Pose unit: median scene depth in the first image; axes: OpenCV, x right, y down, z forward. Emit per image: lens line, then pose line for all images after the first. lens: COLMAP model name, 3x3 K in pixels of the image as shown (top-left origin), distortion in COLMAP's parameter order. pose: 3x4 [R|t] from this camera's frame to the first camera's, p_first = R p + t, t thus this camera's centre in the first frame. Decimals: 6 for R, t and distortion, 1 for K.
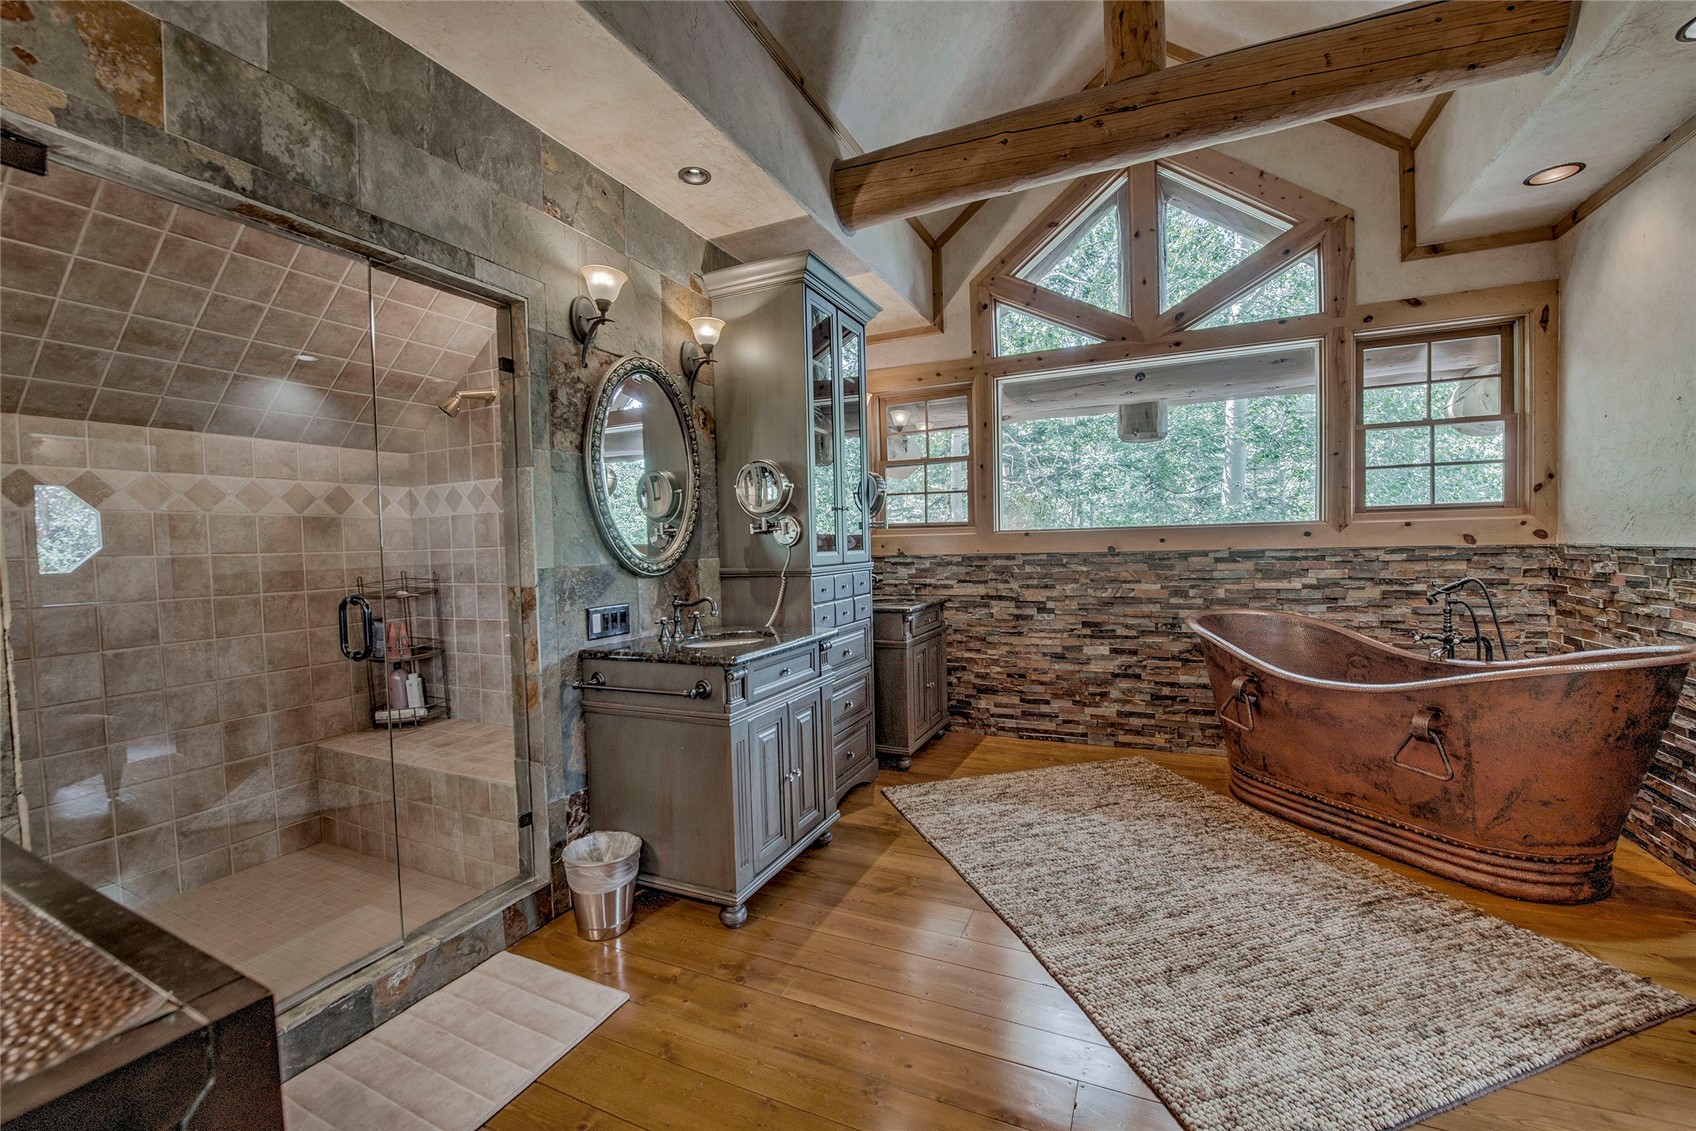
lens RADIAL K [[677.4, 0, 840.9], [0, 677.4, 568.3], [0, 0, 1]] dist [-0.017993, -0.001966]
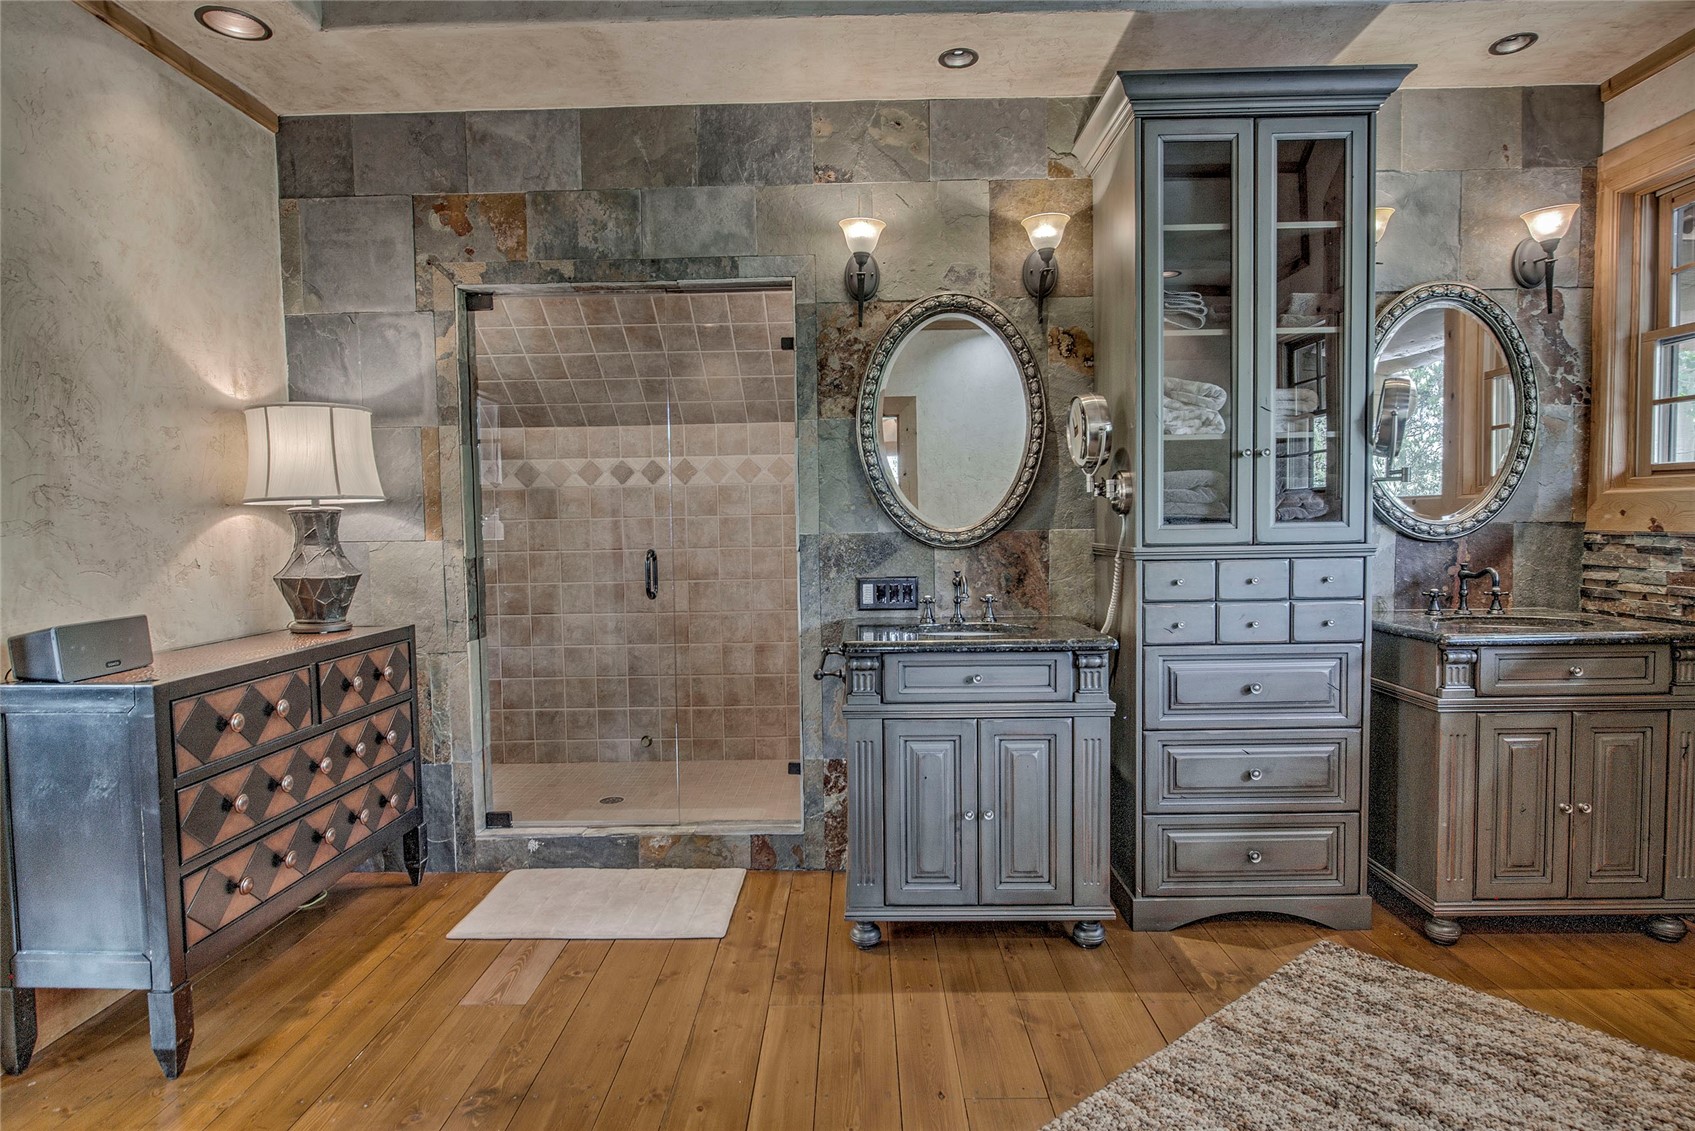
lens RADIAL K [[904.7, 0, 841.2], [0, 904.7, 566.6], [0, 0, 1]] dist [-0.003330, -0.001328]
pose [[0.411447, 0.066544, -0.909001, 0.825876], [-0.026538, 0.997783, 0.061032, -0.036212], [0.911047, -0.000989, 0.412301, 0.458357]]
